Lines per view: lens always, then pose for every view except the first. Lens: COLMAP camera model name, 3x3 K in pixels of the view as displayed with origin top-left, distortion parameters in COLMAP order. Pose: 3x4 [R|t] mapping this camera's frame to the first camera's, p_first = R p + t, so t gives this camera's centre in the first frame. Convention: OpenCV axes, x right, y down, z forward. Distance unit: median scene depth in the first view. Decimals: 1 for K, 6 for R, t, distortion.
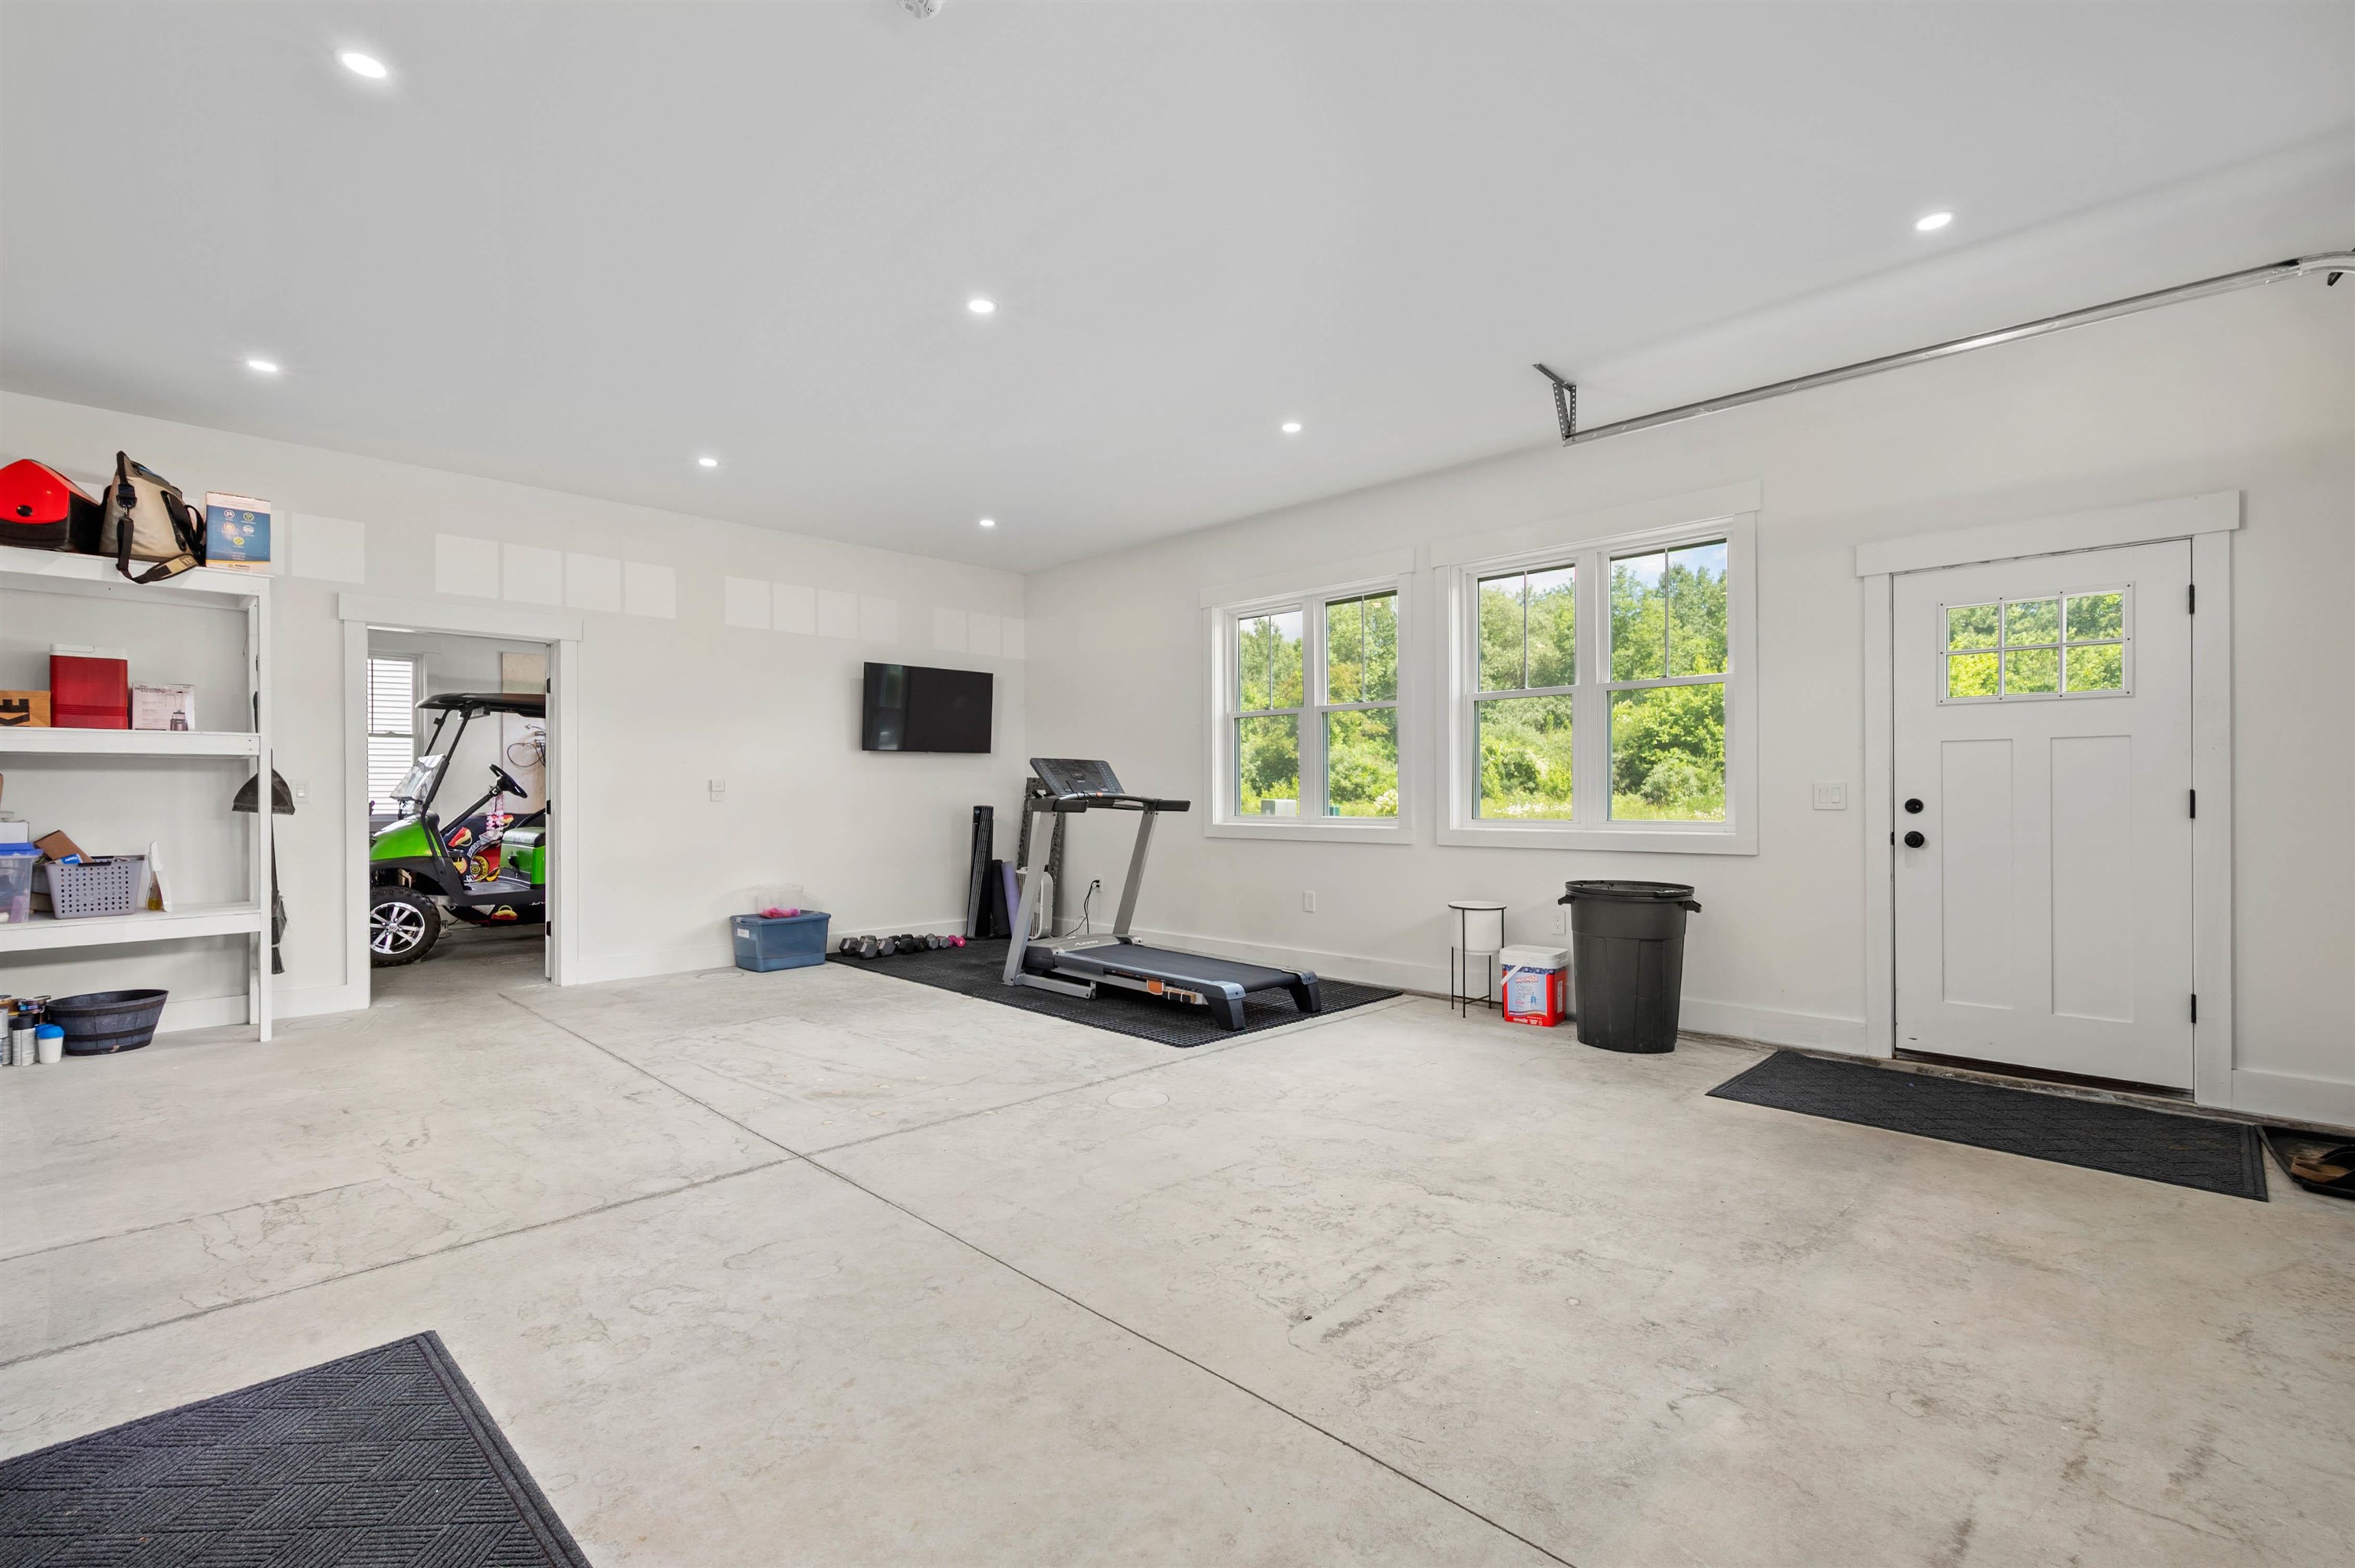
lens RADIAL K [[1006.3, 0, 1178.3], [0, 1006.3, 790.2], [0, 0, 1]] dist [-0.000592, 0.000020]
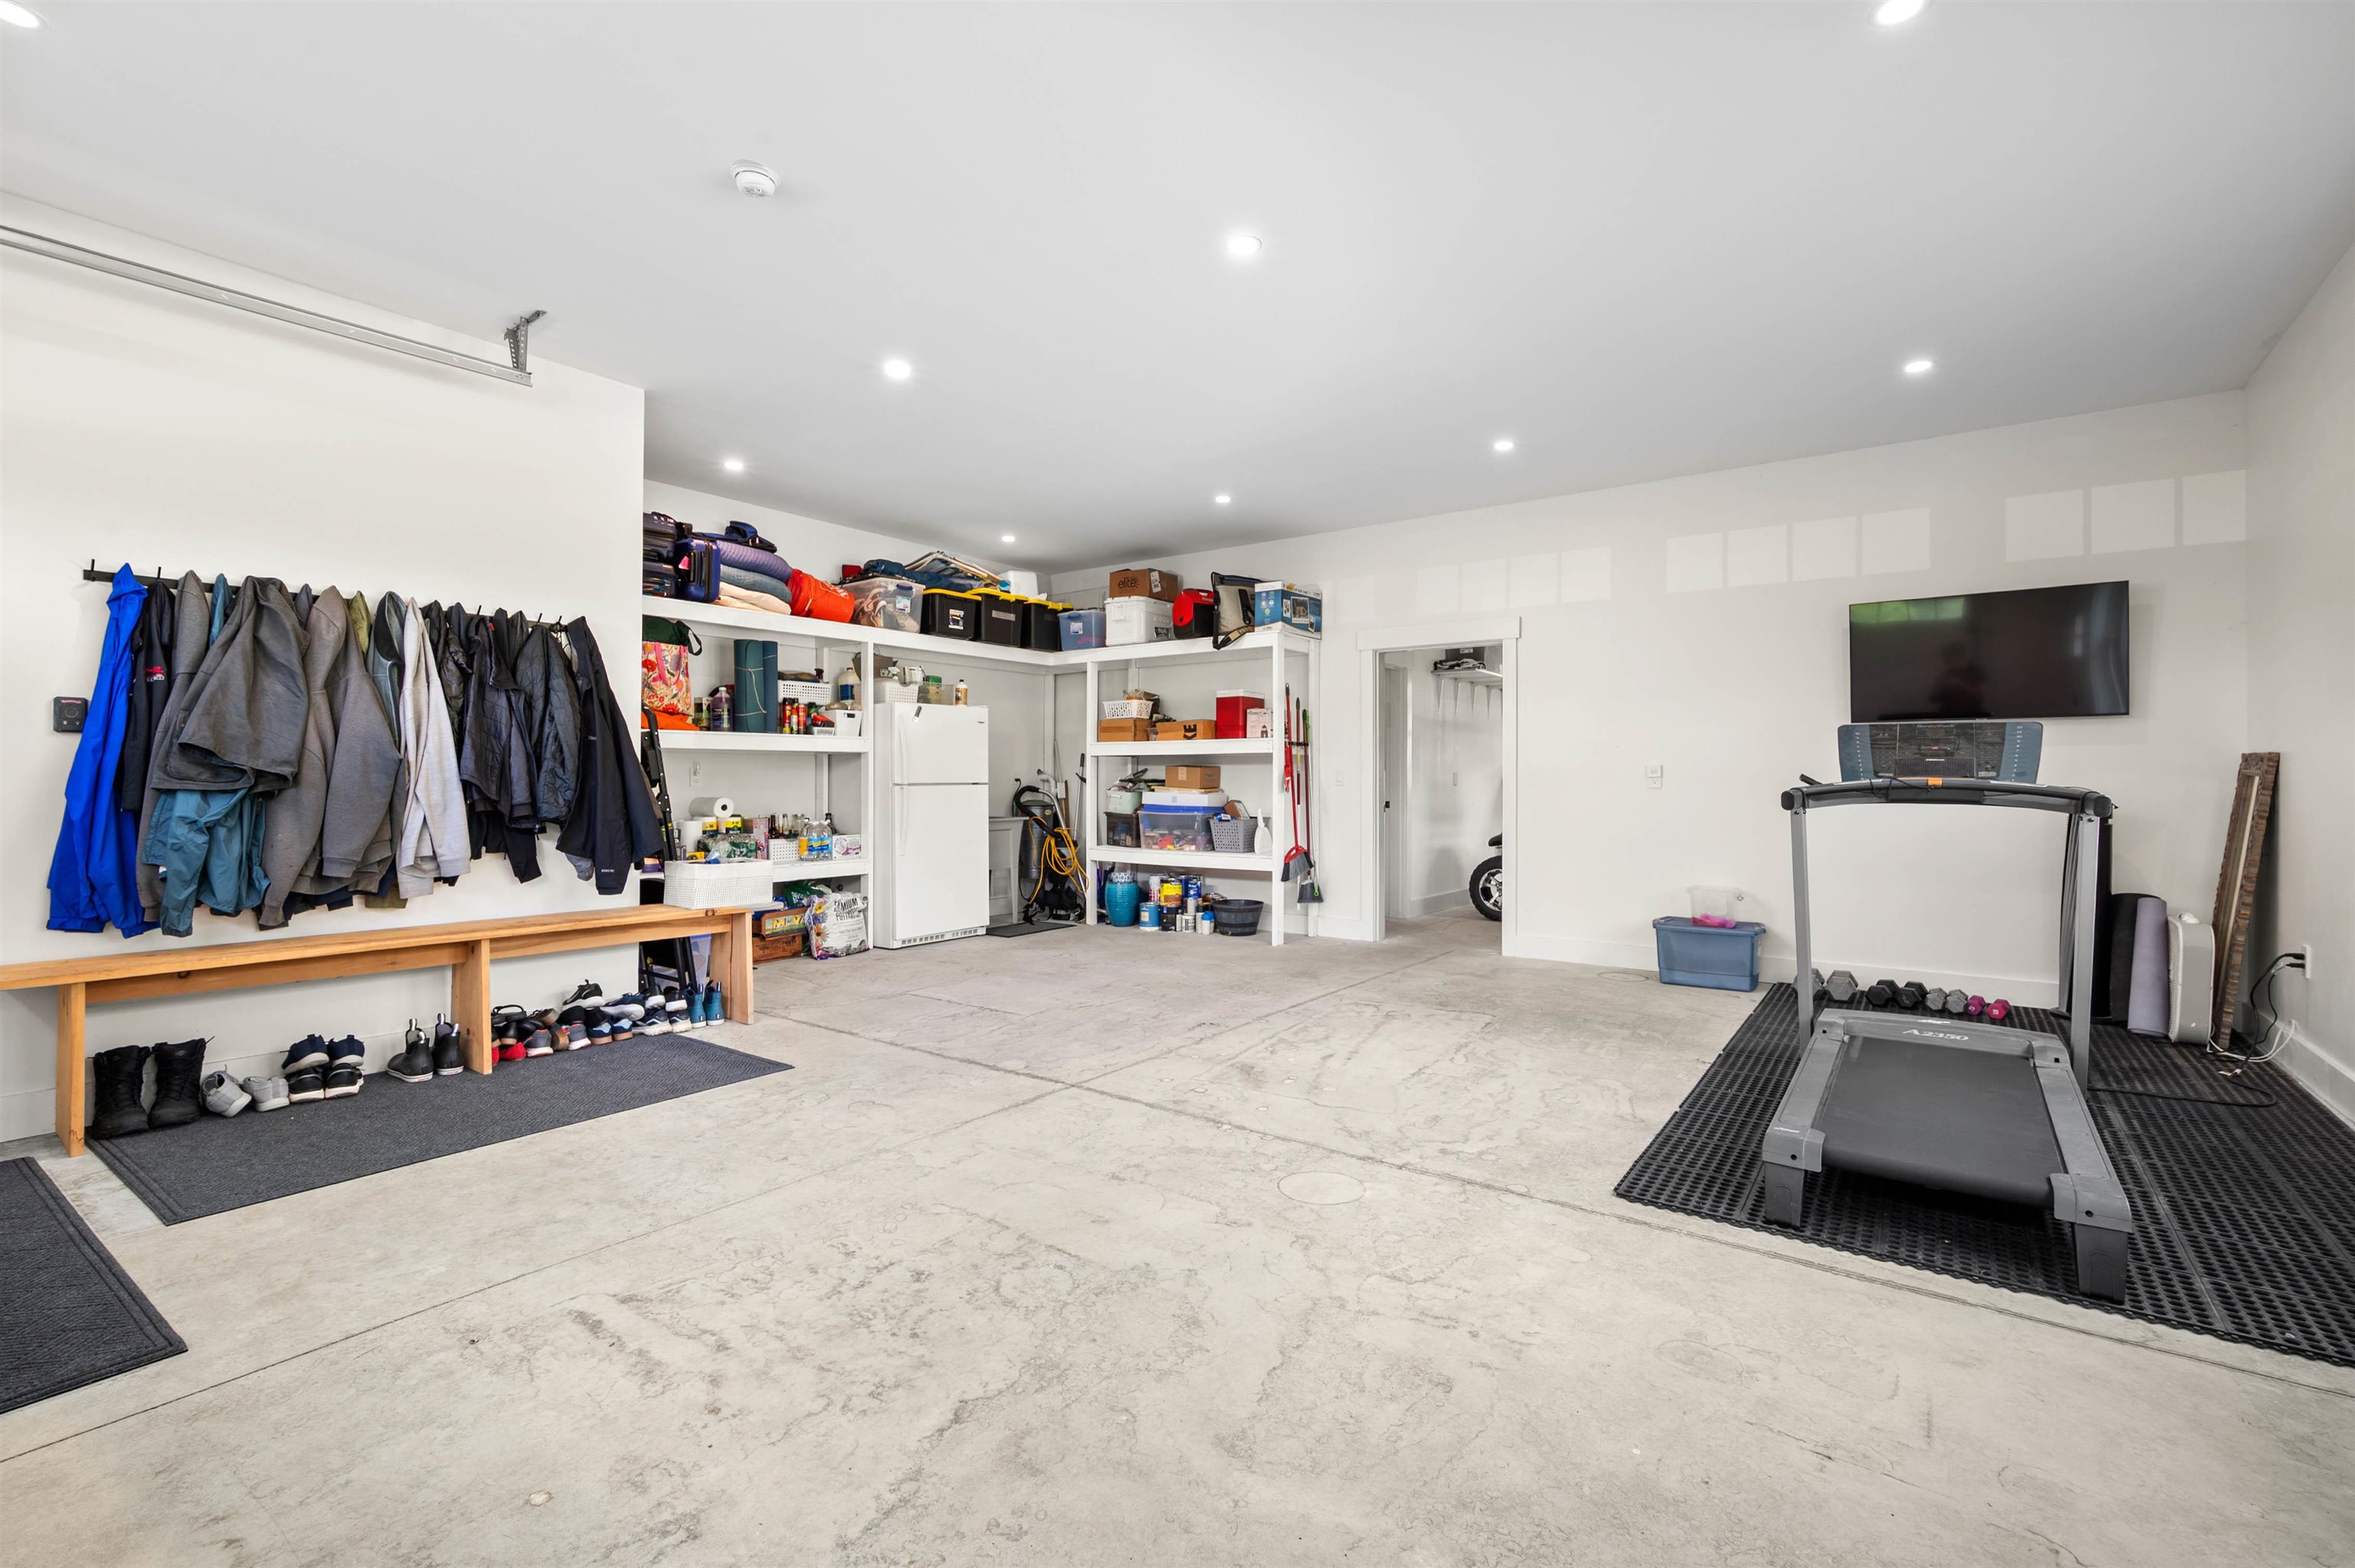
lens RADIAL K [[1006.3, 0, 1178.3], [0, 1006.3, 772.8], [0, 0, 1]] dist [-0.000592, 0.000020]
pose [[0.184193, -0.004648, -0.982879, 0.754012], [-0.002274, 0.999984, -0.005155, 0.004468], [0.982887, 0.003185, 0.184180, 0.846932]]
